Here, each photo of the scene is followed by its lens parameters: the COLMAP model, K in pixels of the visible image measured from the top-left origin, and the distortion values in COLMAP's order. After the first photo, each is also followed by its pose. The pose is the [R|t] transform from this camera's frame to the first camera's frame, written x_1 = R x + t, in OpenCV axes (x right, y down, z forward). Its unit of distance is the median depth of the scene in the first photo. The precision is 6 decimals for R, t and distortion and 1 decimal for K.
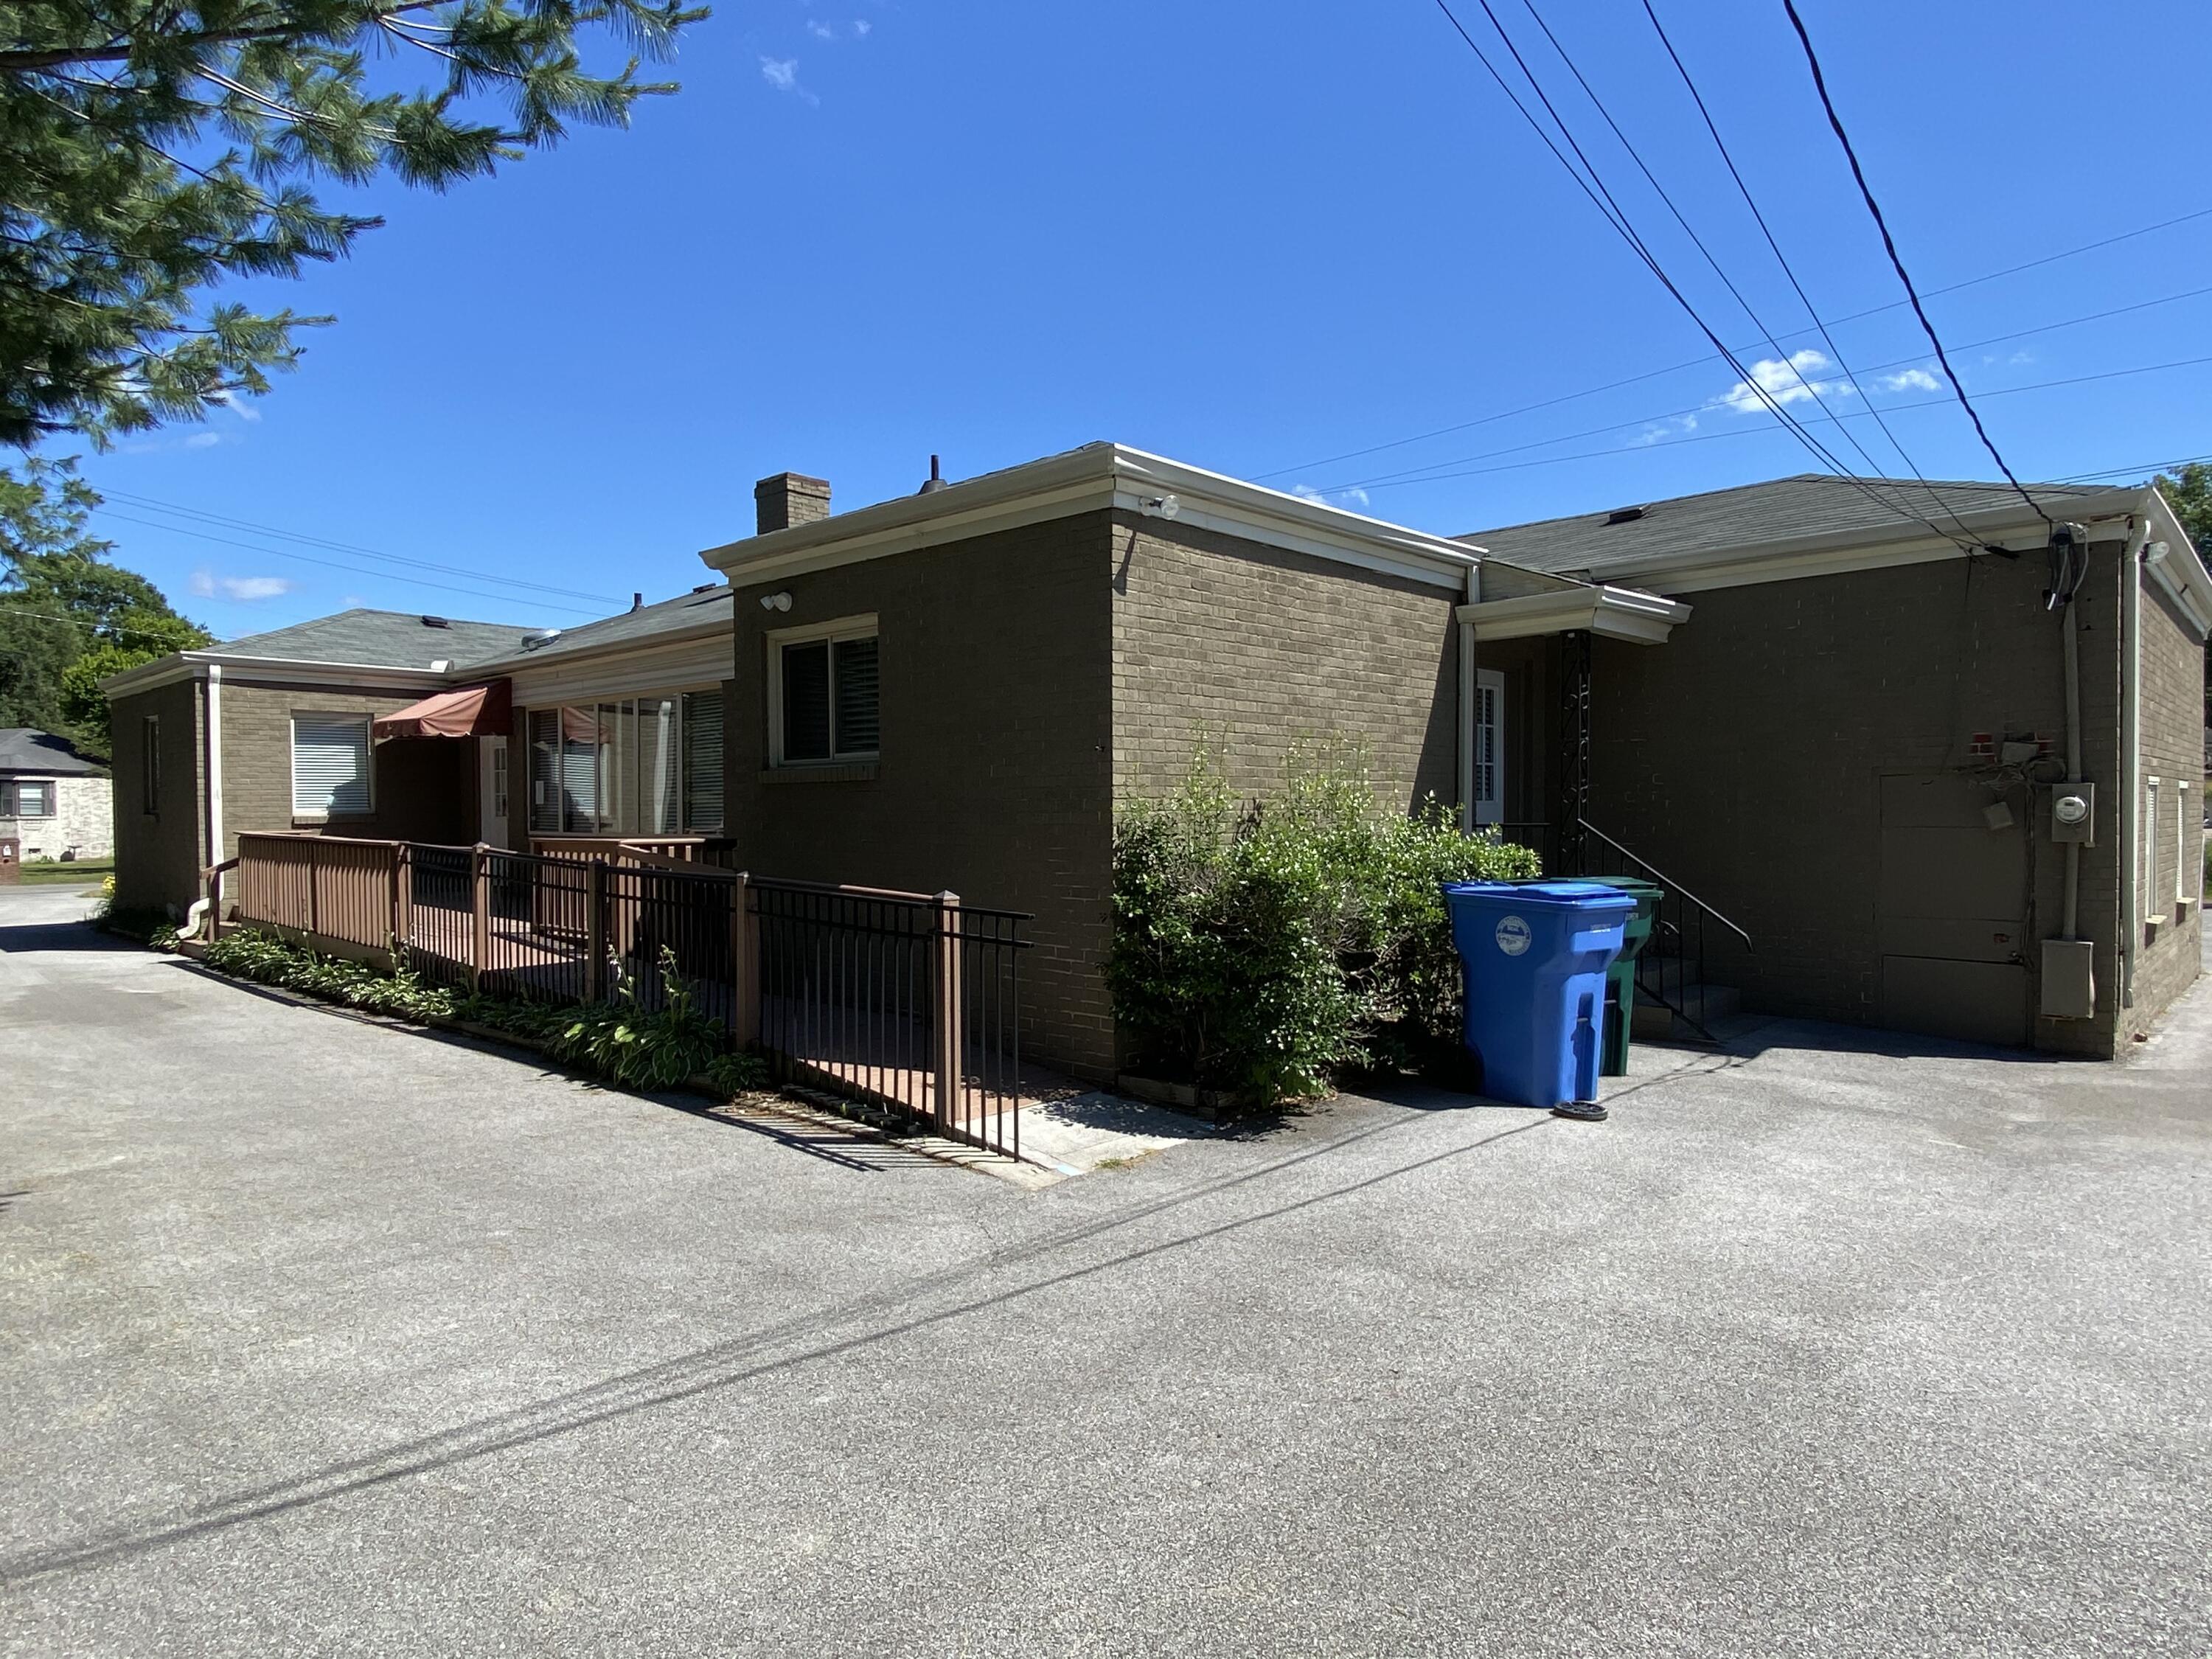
lens RADIAL K [[1298.4, 0, 1106.0], [0, 1298.4, 829.5], [0, 0, 1]] dist [0.001781, 0.000434]
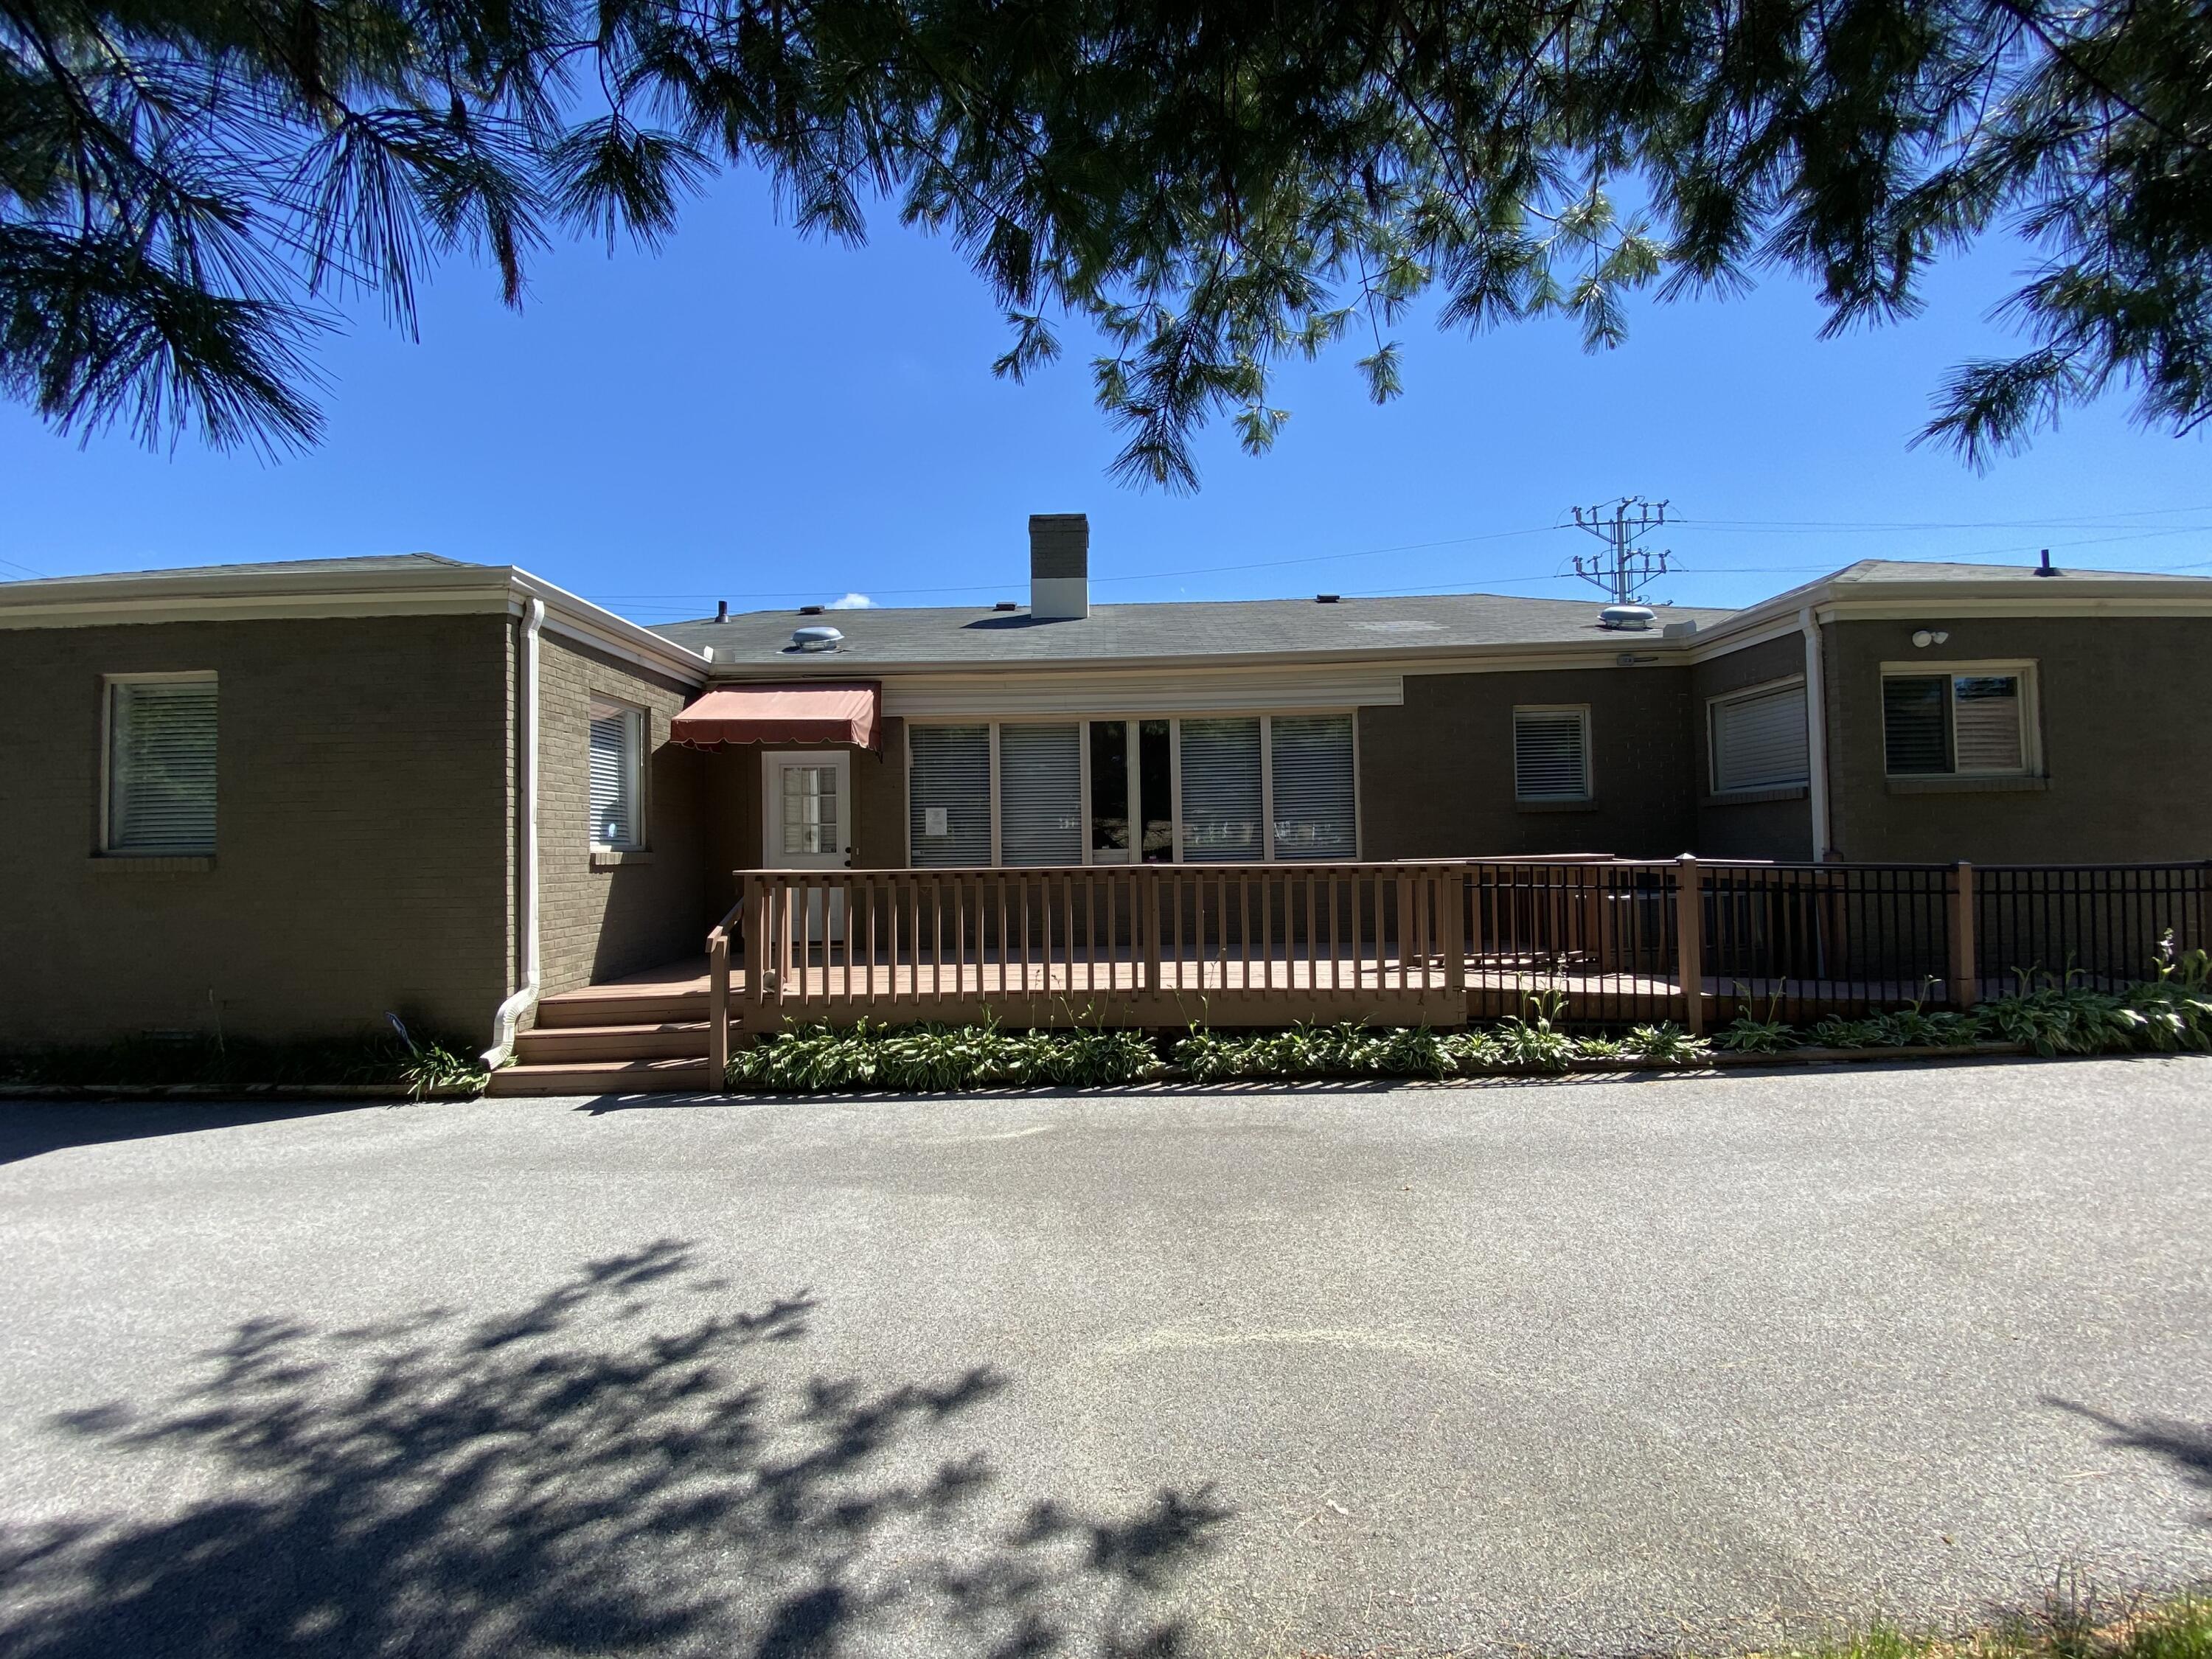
lens RADIAL K [[890.5, 0, 1102.7], [0, 890.5, 830.9], [0, 0, 1]] dist [0.023707, -0.021092]
pose [[0.741429, 0.006423, 0.671000, -0.769522], [0.031777, 0.998496, -0.044670, 0.006875], [-0.670278, 0.054442, 0.740110, 0.525560]]
